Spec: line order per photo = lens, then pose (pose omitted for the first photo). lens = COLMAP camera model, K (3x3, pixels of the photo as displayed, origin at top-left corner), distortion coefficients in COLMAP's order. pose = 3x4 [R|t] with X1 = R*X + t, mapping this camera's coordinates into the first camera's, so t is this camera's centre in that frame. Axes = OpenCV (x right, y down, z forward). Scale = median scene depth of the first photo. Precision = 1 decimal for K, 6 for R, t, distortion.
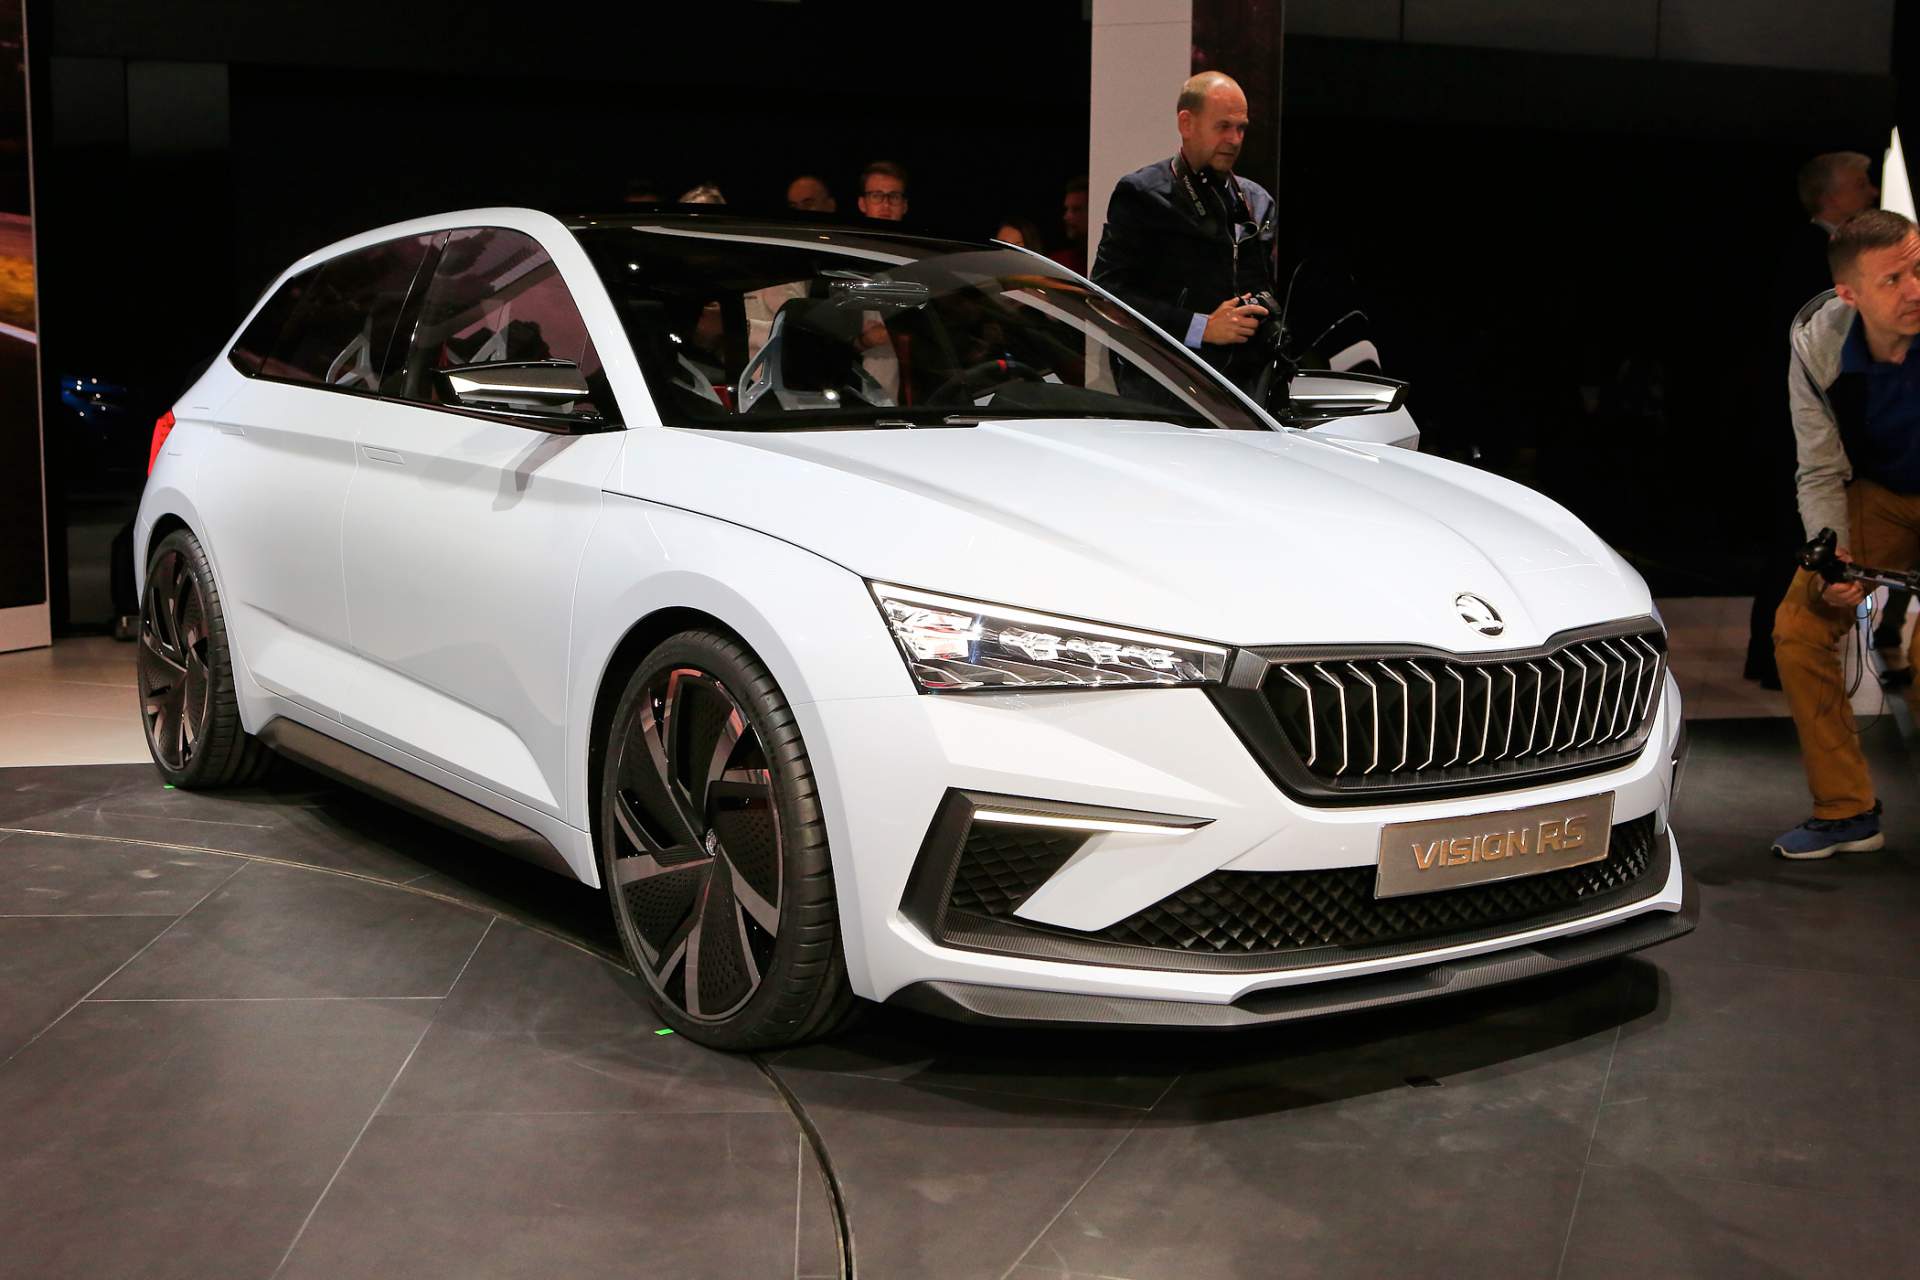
lens RADIAL K [[2229.4, 0, 954.0], [0, 2229.4, 648.9], [0, 0, 1]] dist [-0.009005, -0.014649]
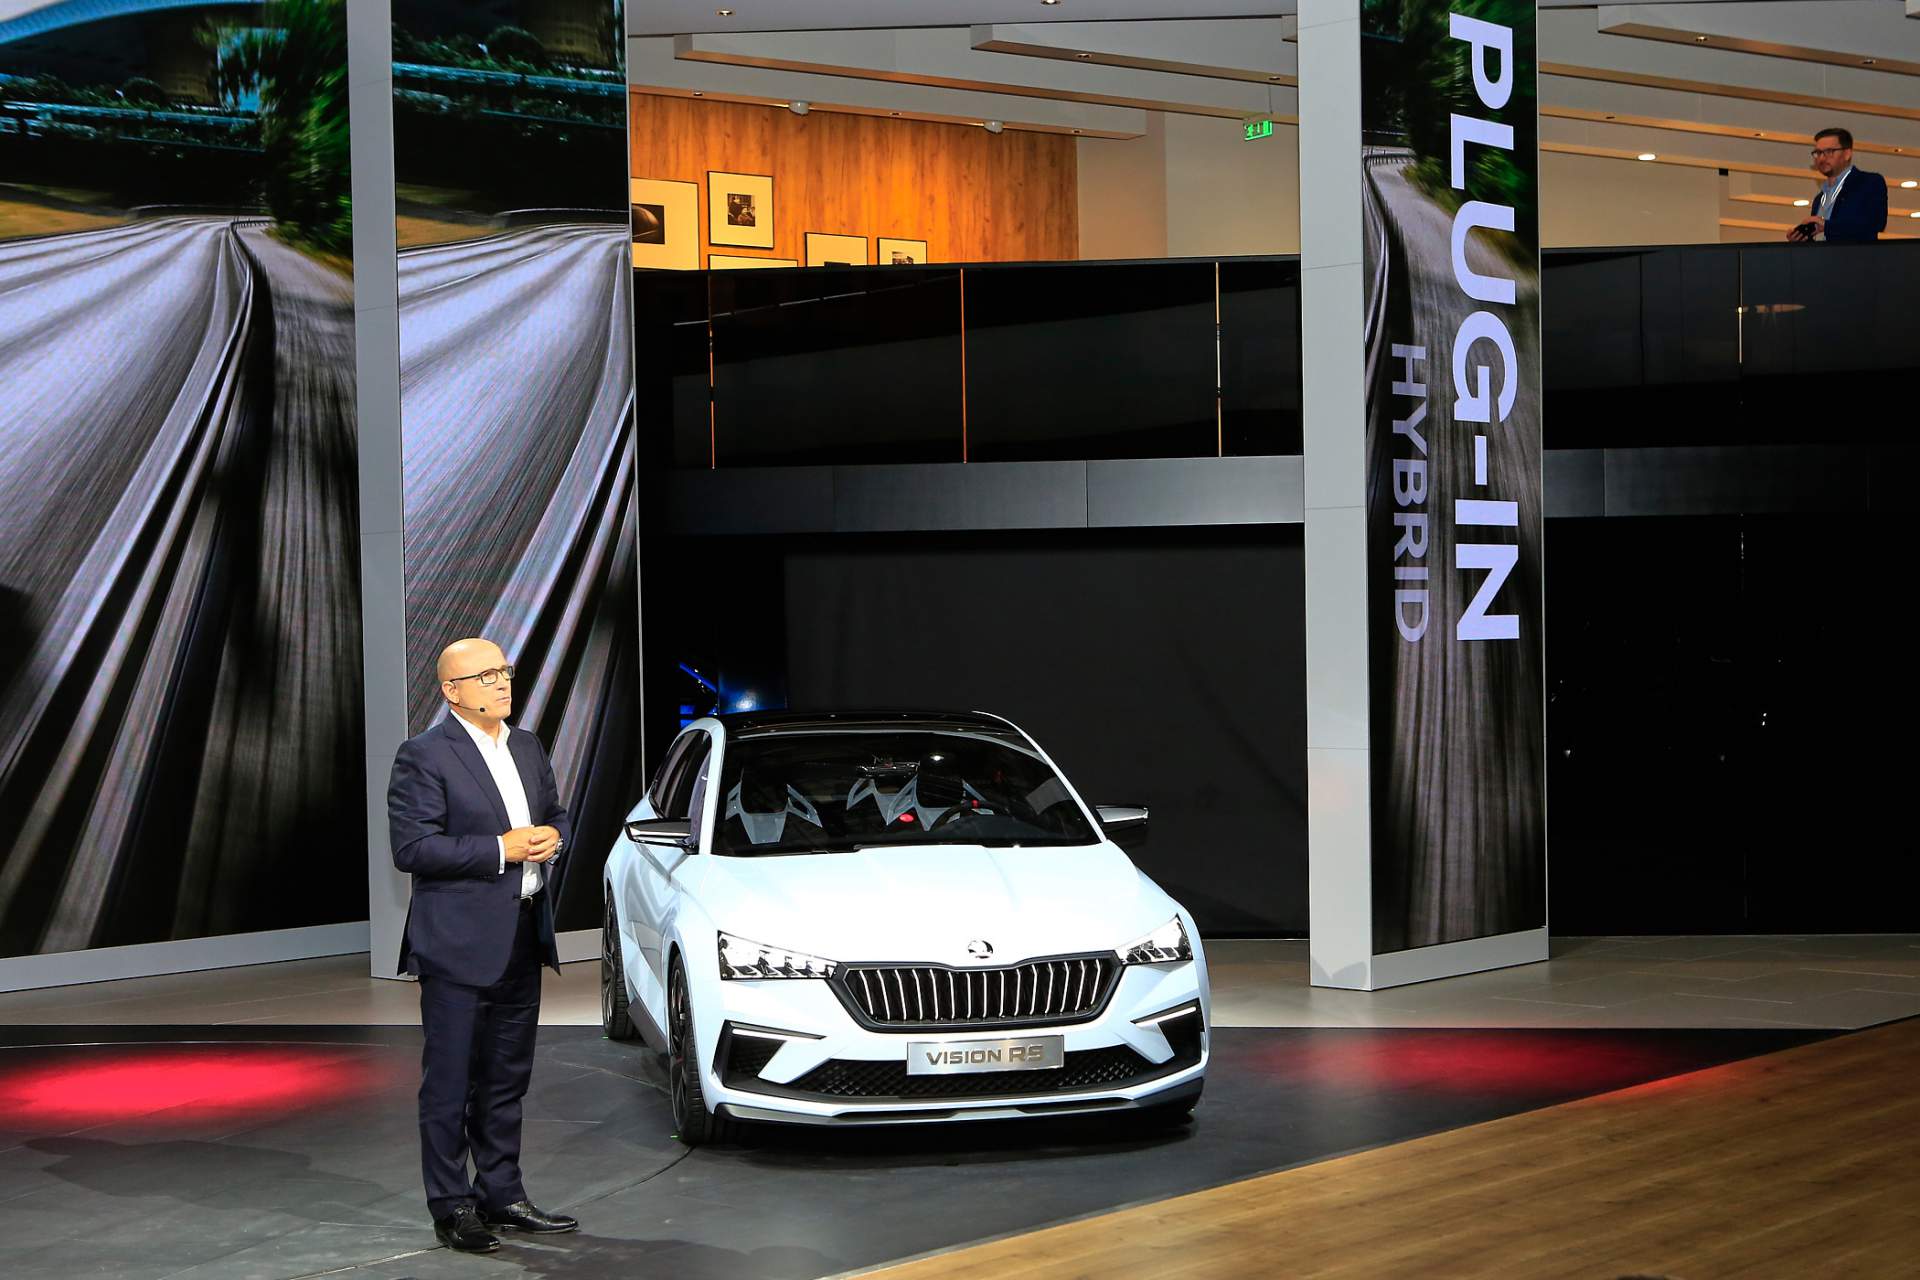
lens RADIAL K [[2940.5, 0, 1050.2], [0, 2940.5, 715.0], [0, 0, 1]] dist [0.028349, 0.021978]
pose [[0.923719, -0.016803, -0.382701, 1.392306], [-0.015407, 0.996600, -0.080944, -0.012050], [0.382760, 0.080665, 0.920320, -1.626878]]
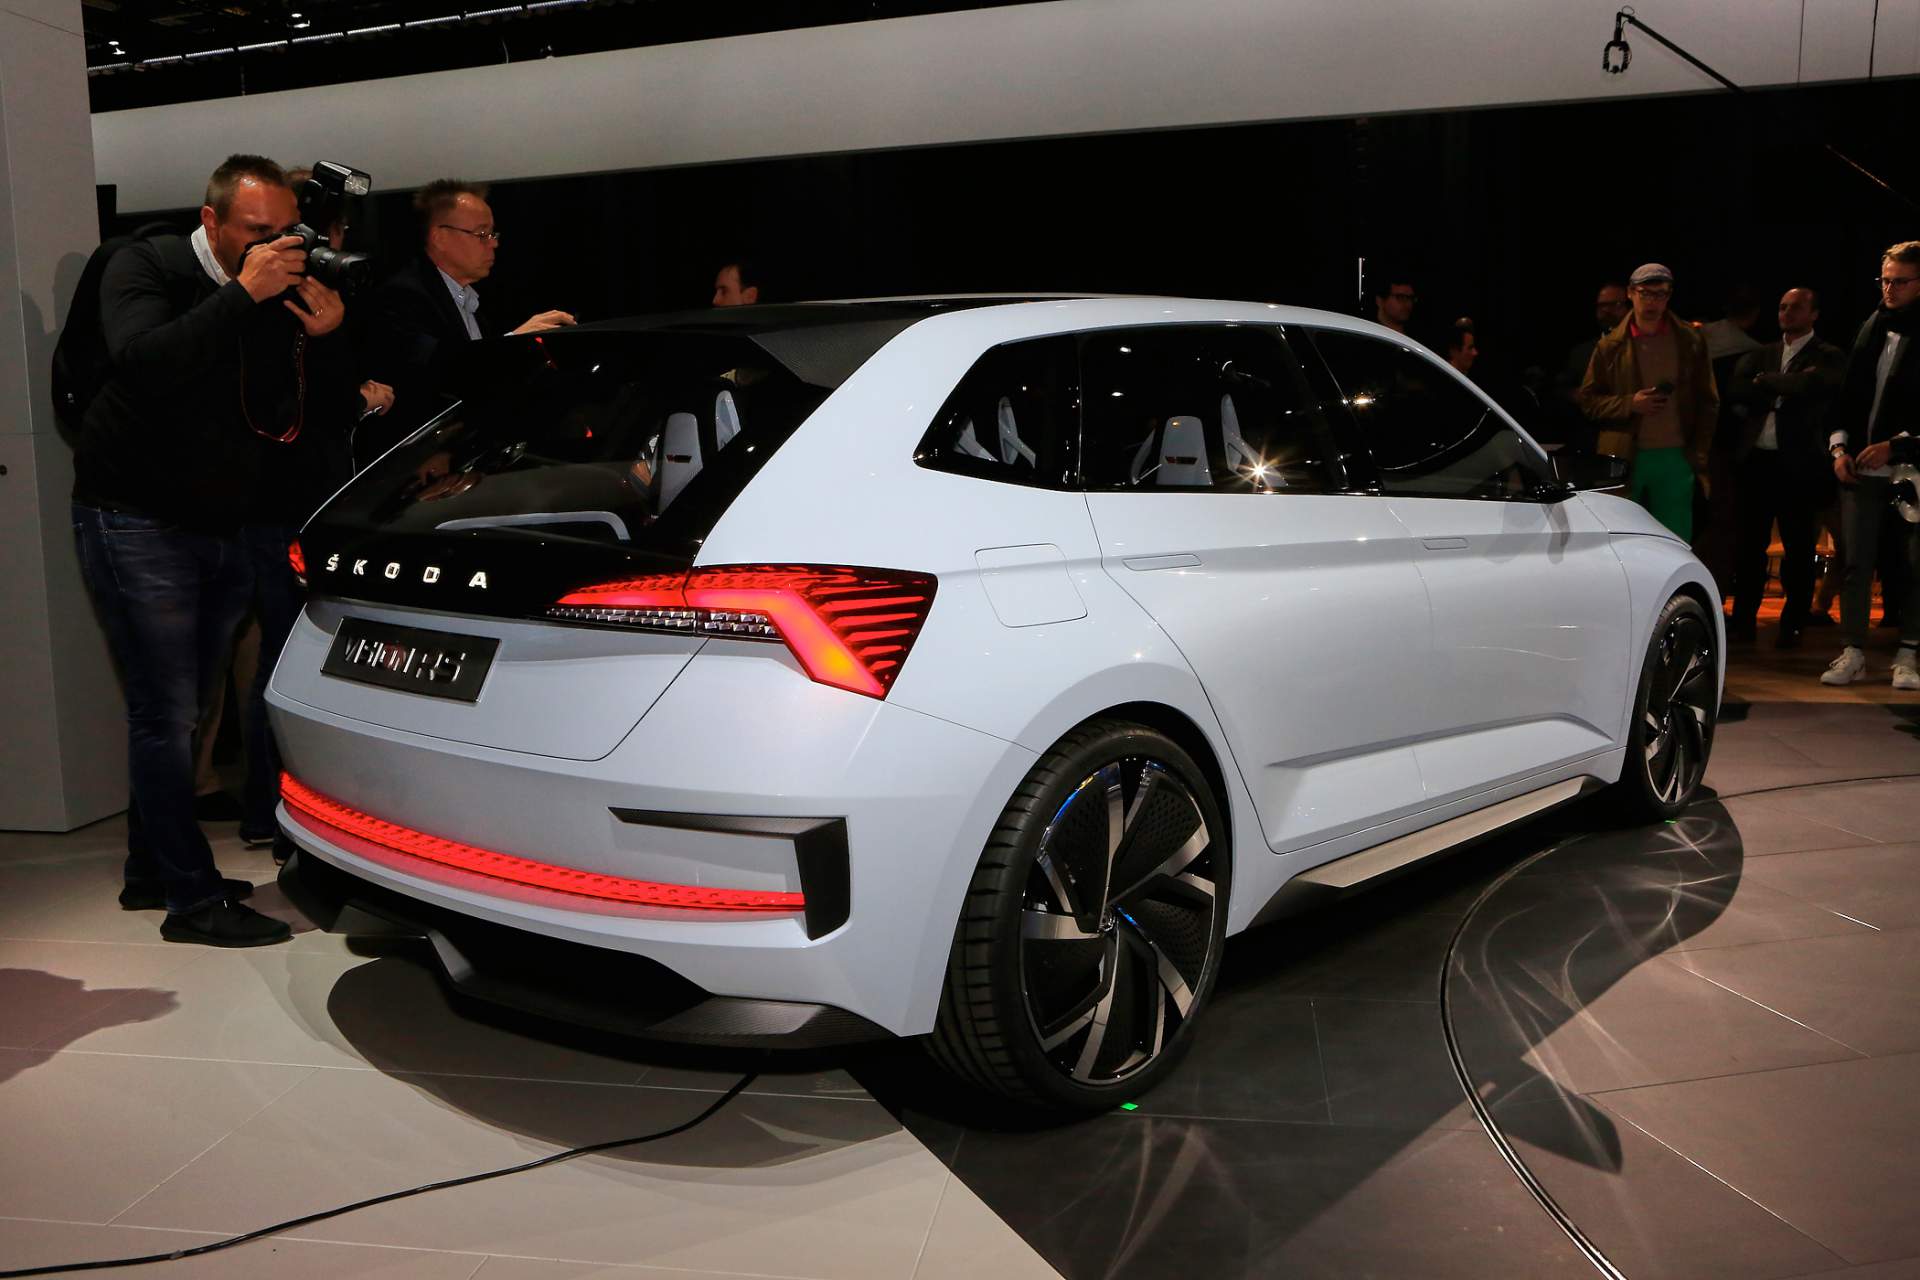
lens RADIAL K [[1612.5, 0, 960.0], [0, 1612.5, 640.0], [0, 0, 1]] dist [-0.100287, 0.157461]
pose [[-0.192697, -0.143759, 0.970670, -1.317235], [0.116010, 0.978935, 0.168013, -0.270457], [-0.974376, 0.144983, -0.171961, 1.870504]]
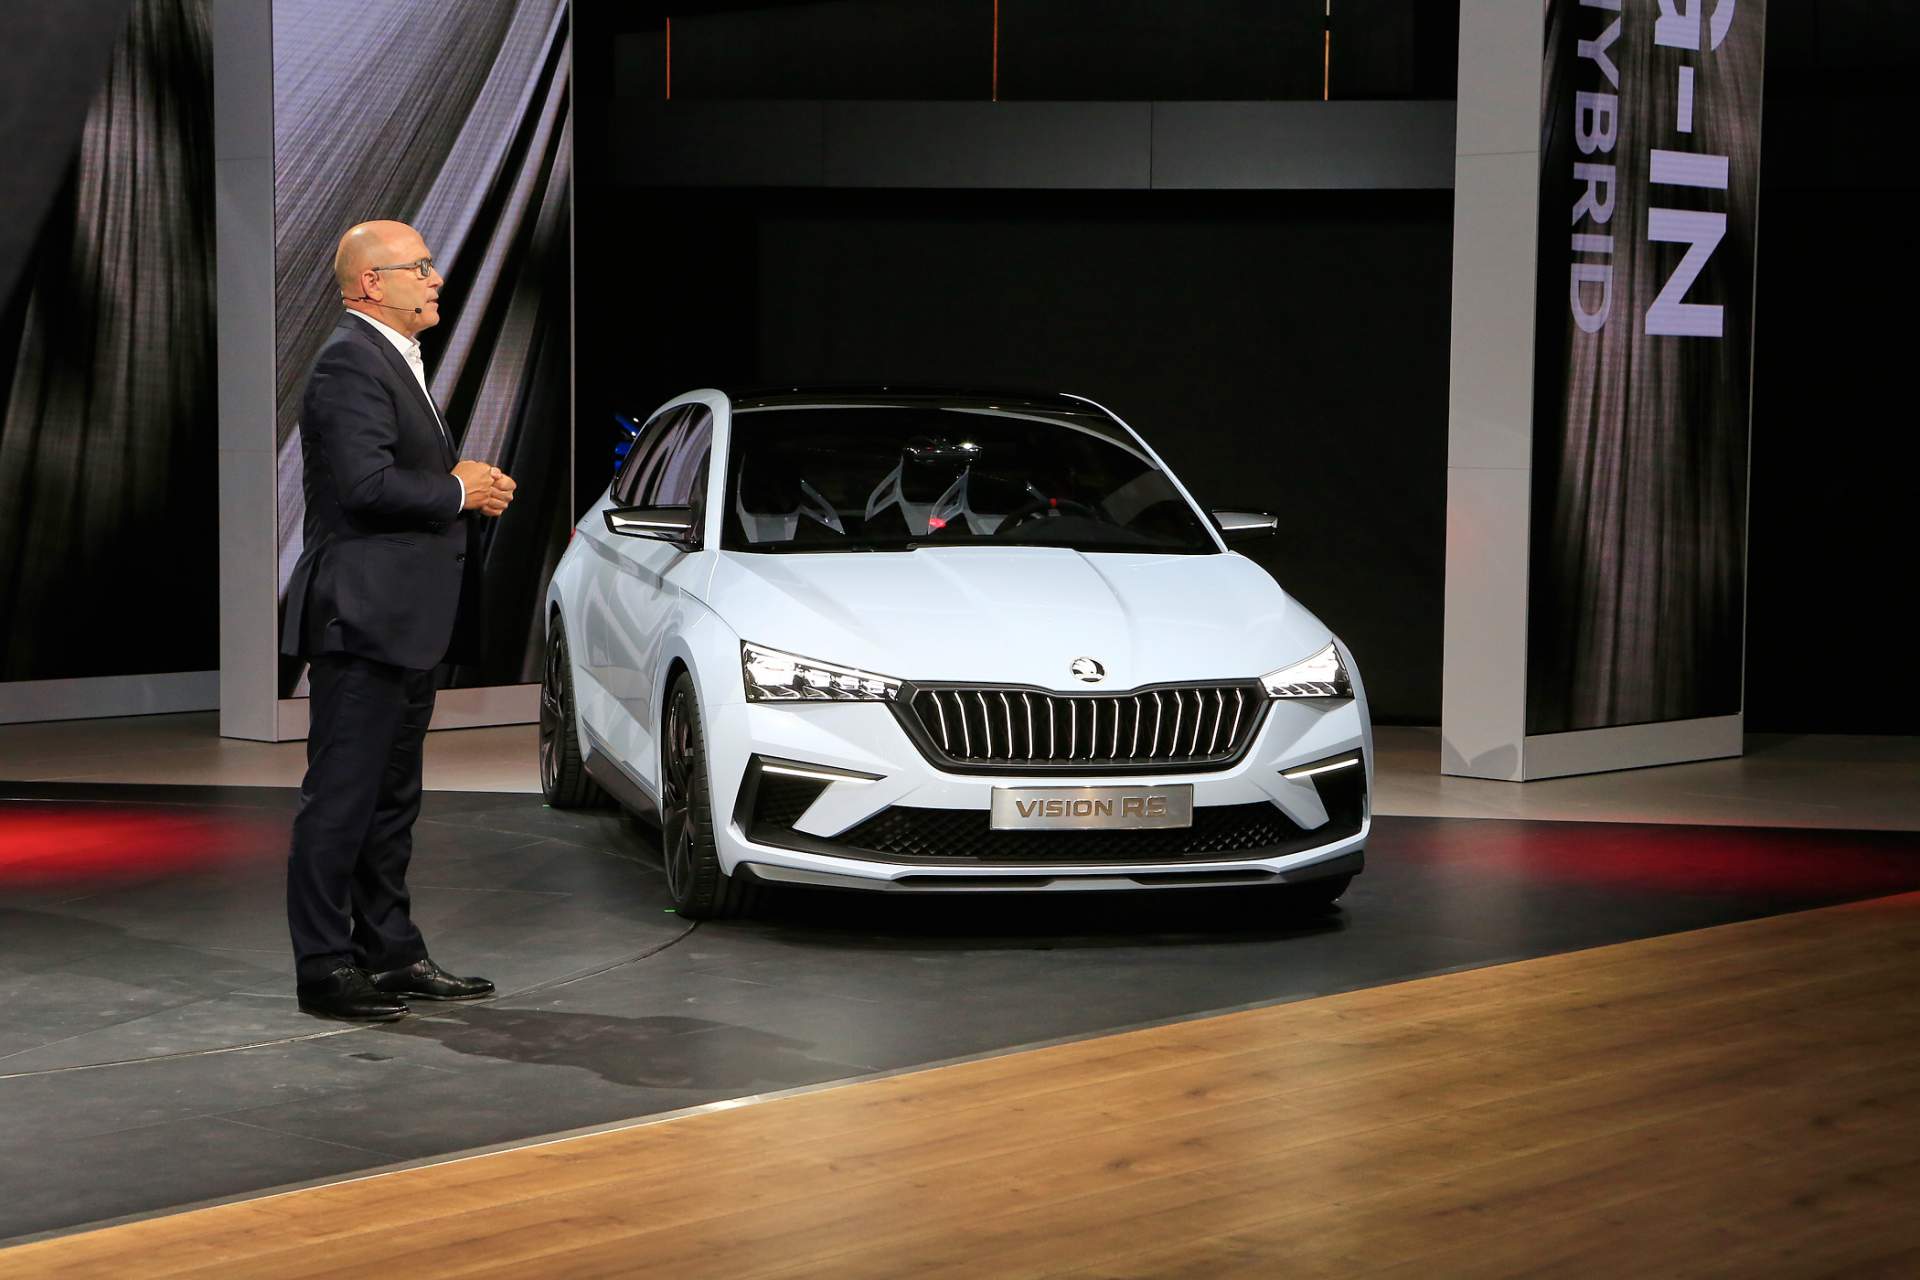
lens RADIAL K [[3652.0, 0, 962.3], [0, 3652.0, 647.1], [0, 0, 1]] dist [0.253975, -0.234552]
pose [[0.923746, 0.022043, -0.382371, 1.186136], [-0.043250, 0.997960, -0.046953, 0.099259], [0.380556, 0.059910, 0.922815, -1.552685]]
